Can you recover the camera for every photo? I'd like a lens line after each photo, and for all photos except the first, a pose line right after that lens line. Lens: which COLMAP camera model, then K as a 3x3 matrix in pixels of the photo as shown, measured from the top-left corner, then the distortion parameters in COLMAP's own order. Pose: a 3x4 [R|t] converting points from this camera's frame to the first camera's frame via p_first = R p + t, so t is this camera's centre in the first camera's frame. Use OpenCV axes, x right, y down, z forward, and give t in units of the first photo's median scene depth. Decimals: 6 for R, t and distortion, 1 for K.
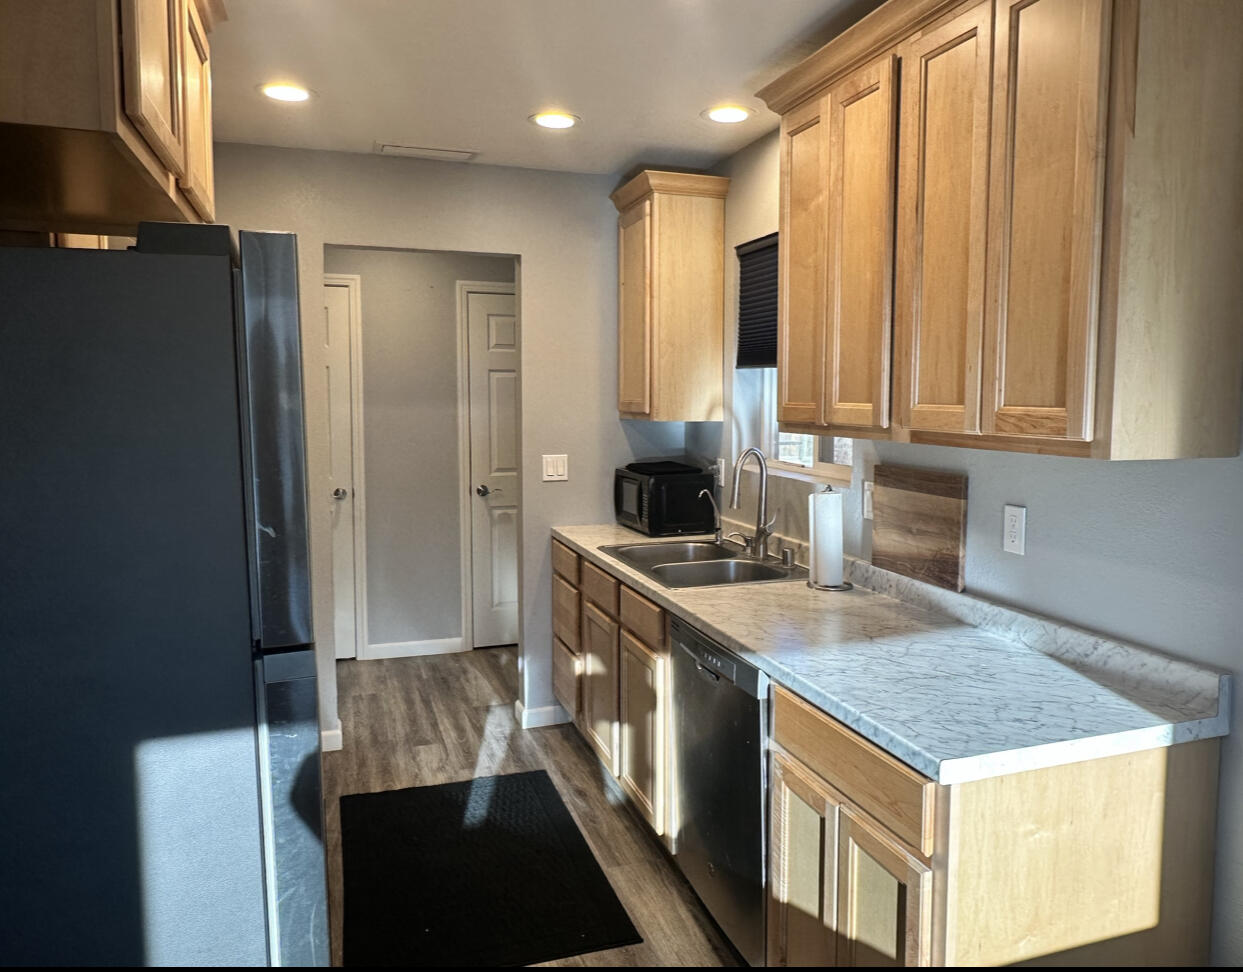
lens RADIAL K [[905.6, 0, 665.5], [0, 905.6, 471.8], [0, 0, 1]] dist [0.002359, 0.001543]
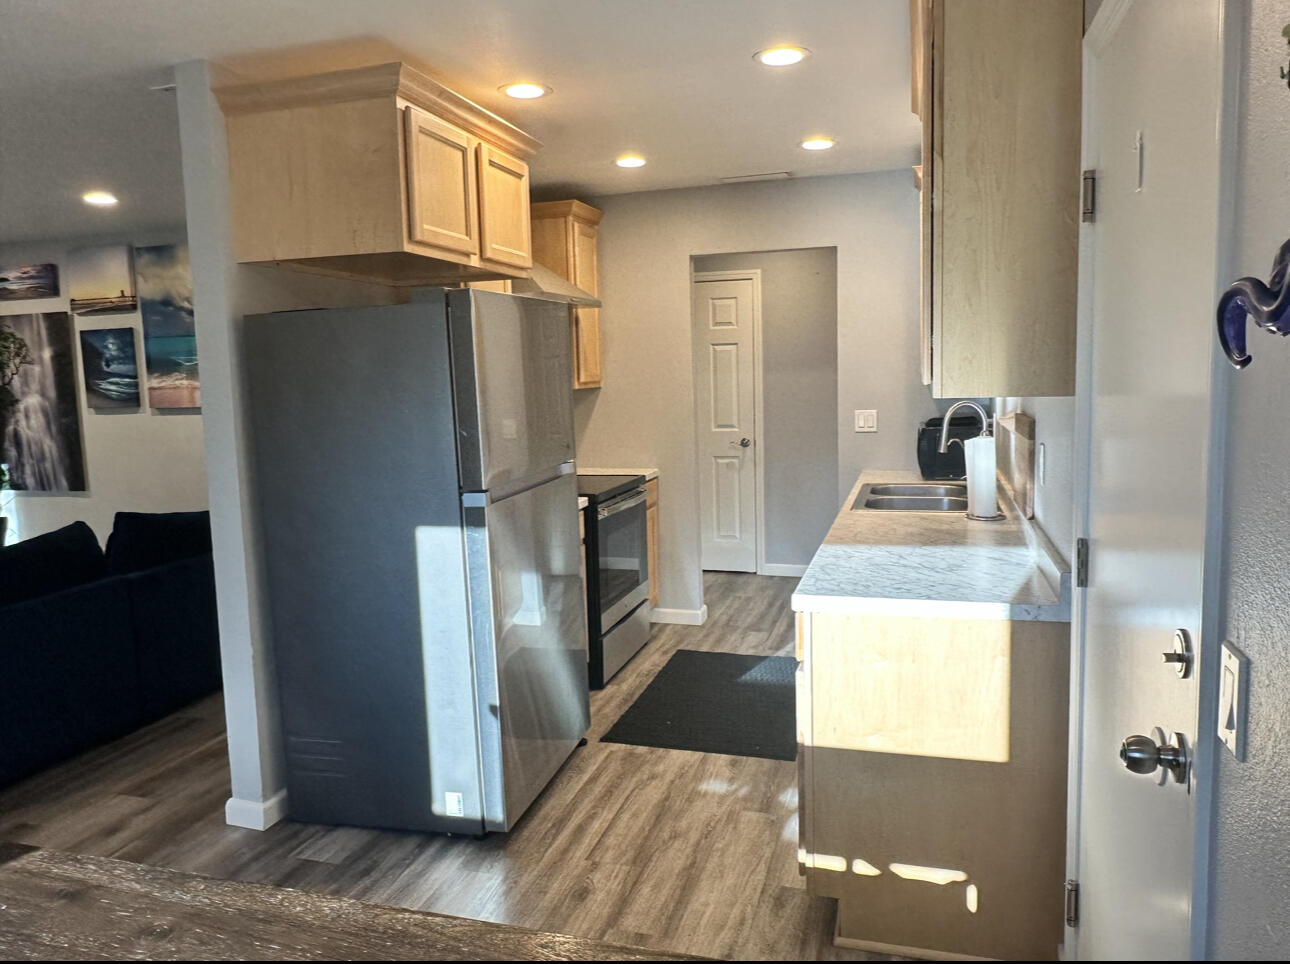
lens RADIAL K [[909.5, 0, 657.8], [0, 909.5, 462.9], [0, 0, 1]] dist [-0.001835, 0.002274]
pose [[0.807722, 0.035568, -0.588489, 0.674074], [-0.021275, 0.999287, 0.031197, 0.035786], [0.589179, -0.012679, 0.807903, -0.248520]]
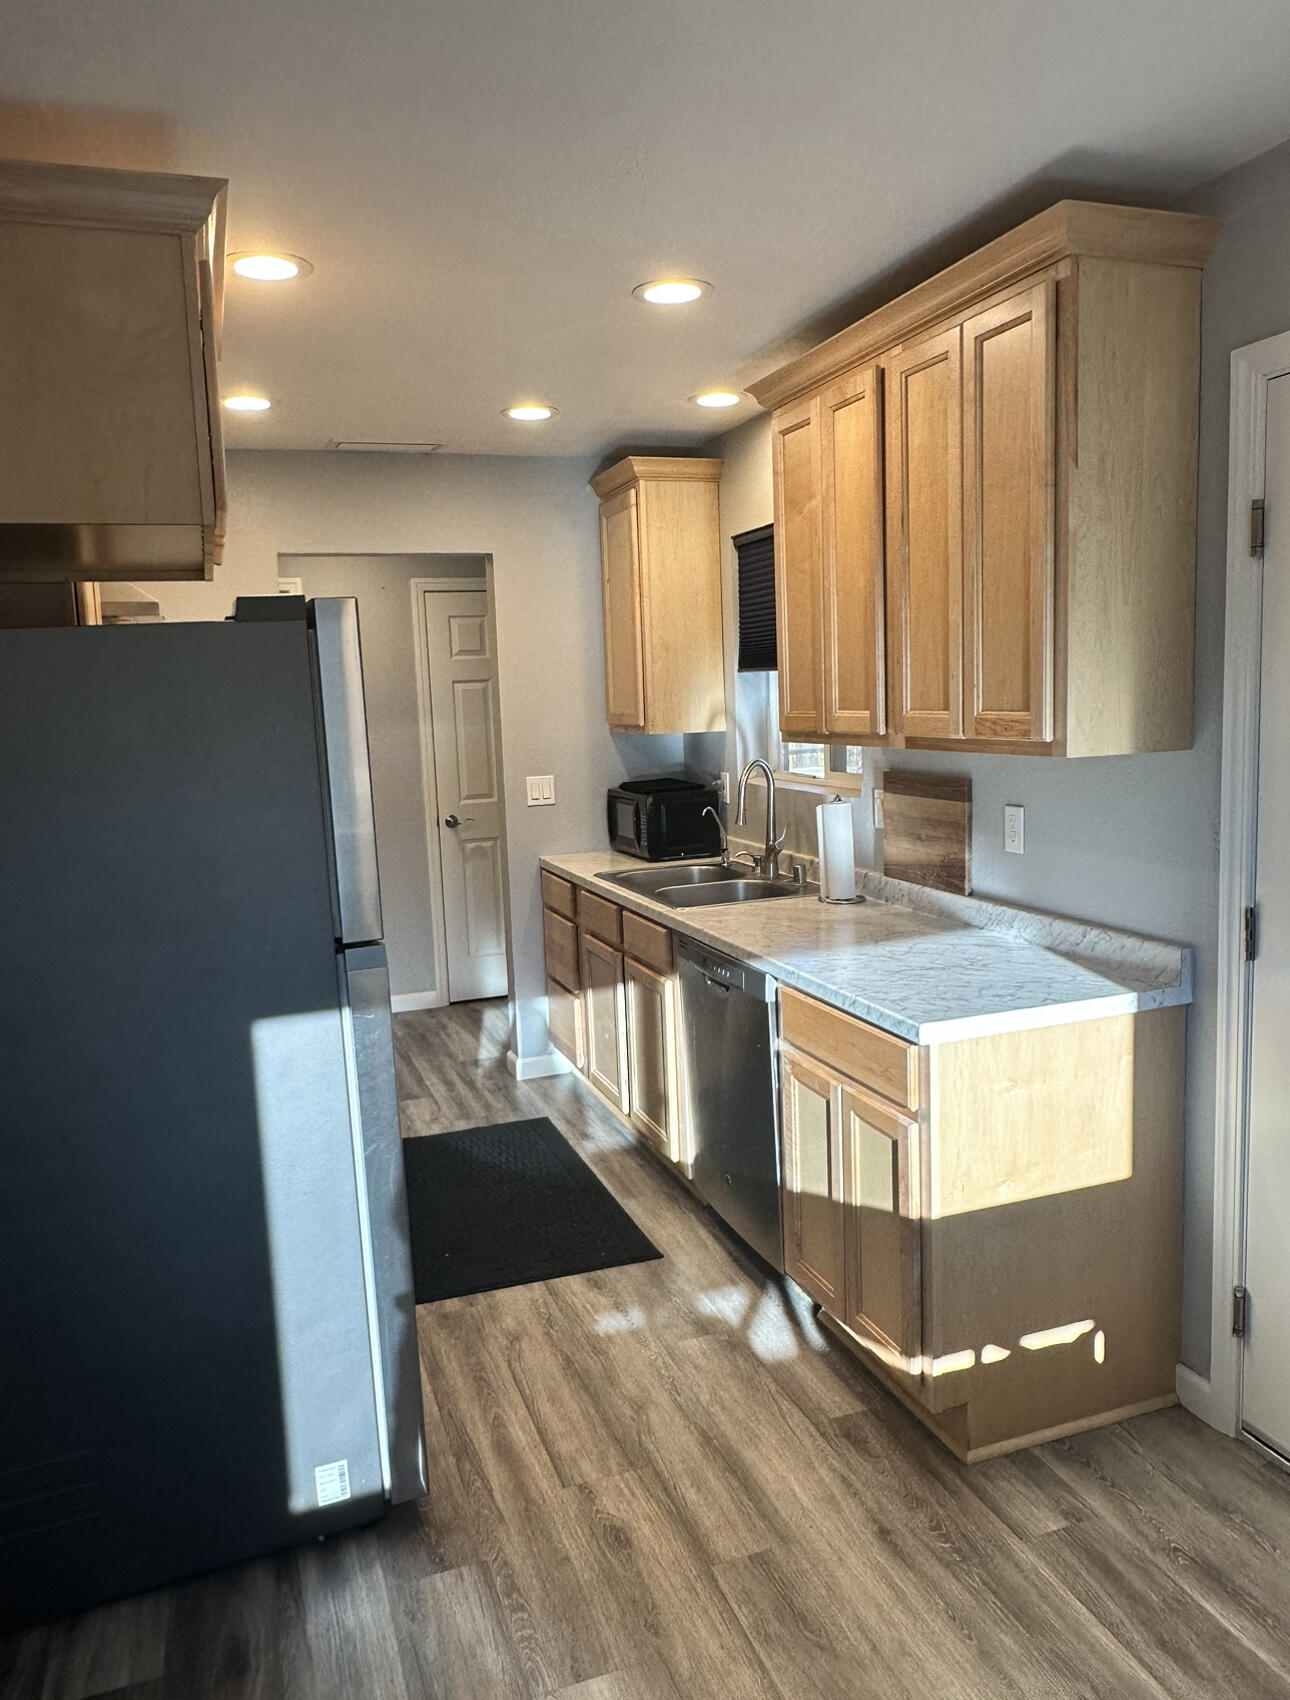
lens RADIAL K [[1202.2, 0, 634.5], [0, 1202.2, 842.6], [0, 0, 1]] dist [0.006029, -0.011878]
pose [[0.998974, -0.040404, -0.020449, -0.012564], [0.041171, 0.998407, 0.038587, 0.008844], [0.018857, -0.039389, 0.999046, -0.351165]]
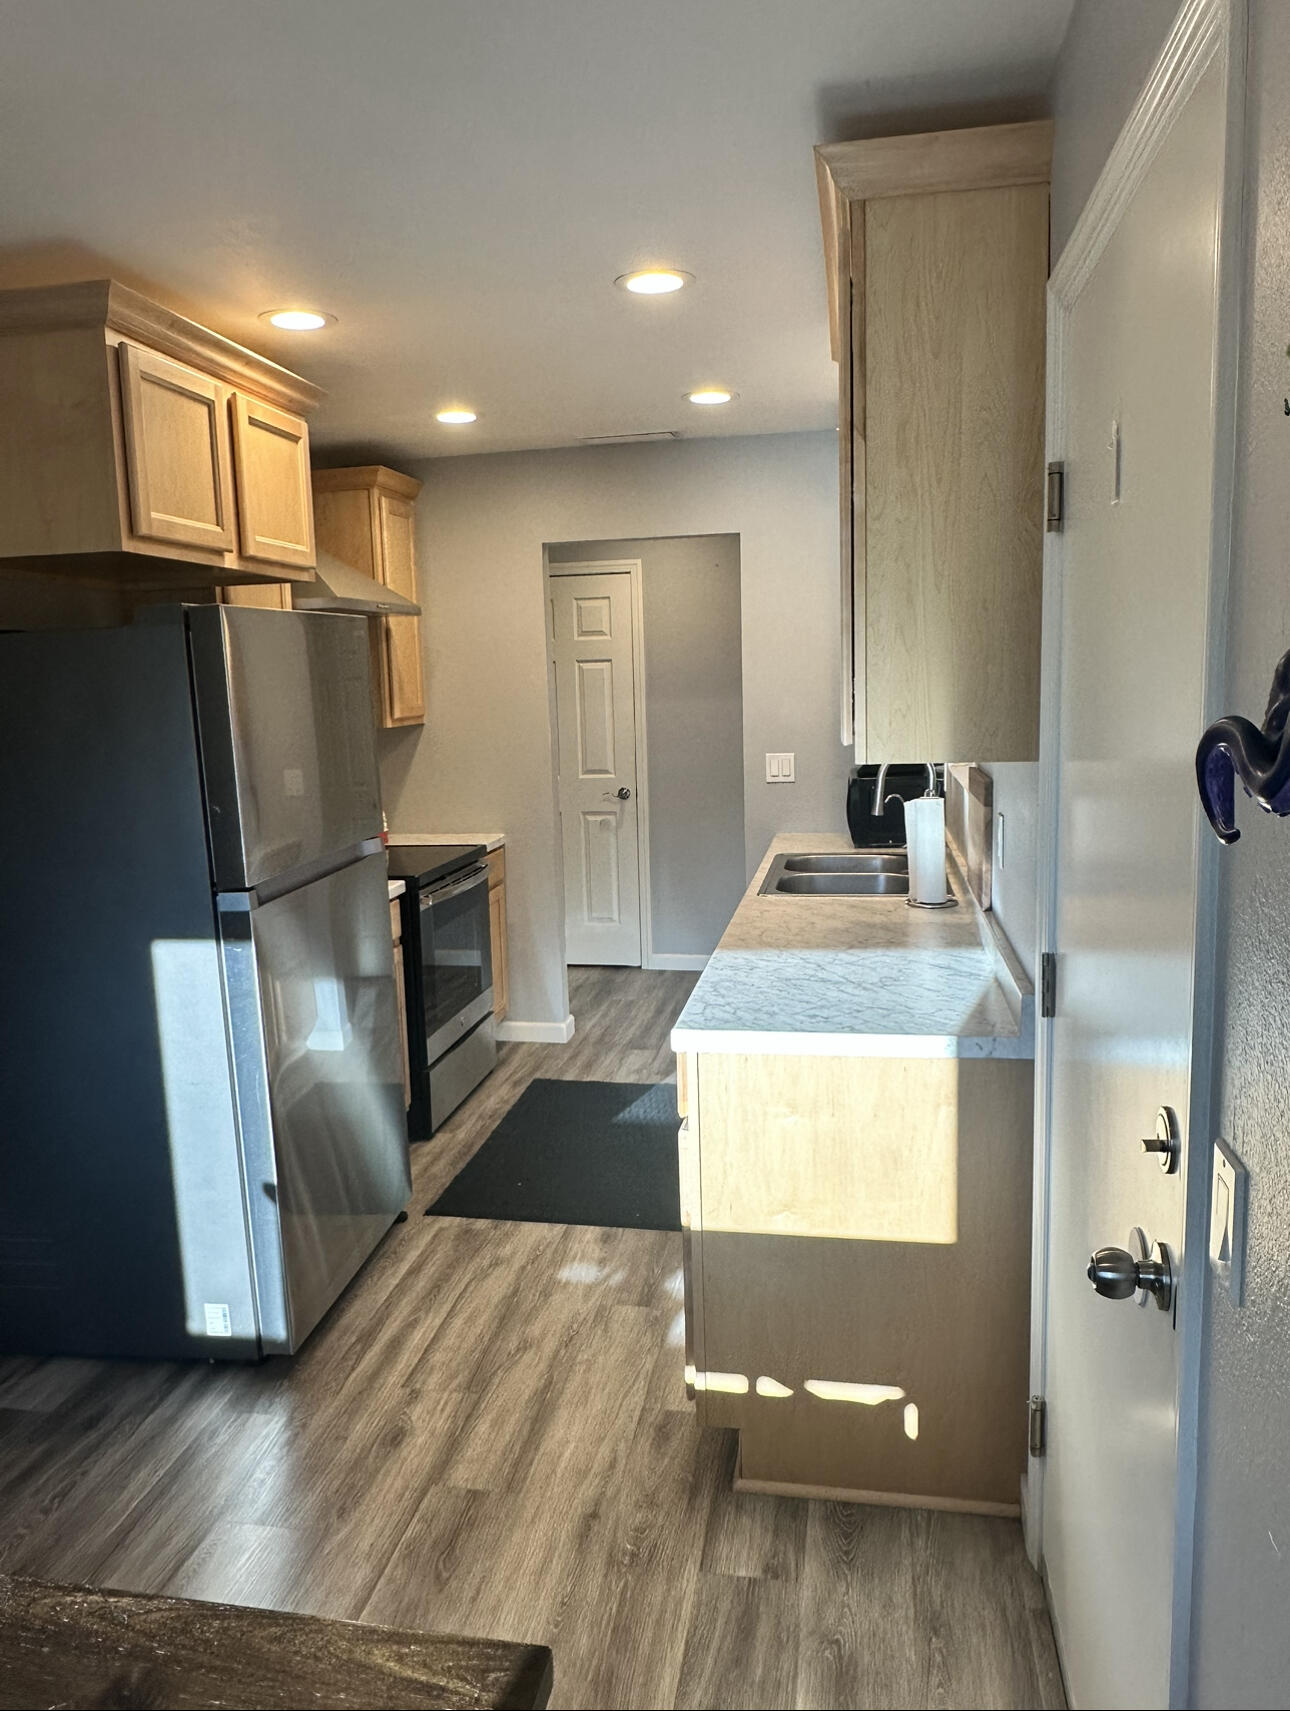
lens RADIAL K [[1210.0, 0, 629.1], [0, 1210.0, 844.0], [0, 0, 1]] dist [0.006029, -0.011878]
pose [[0.858744, 0.041037, -0.510758, 0.676196], [-0.010560, 0.997994, 0.062429, -0.003760], [0.512295, -0.048217, 0.857455, -0.207675]]
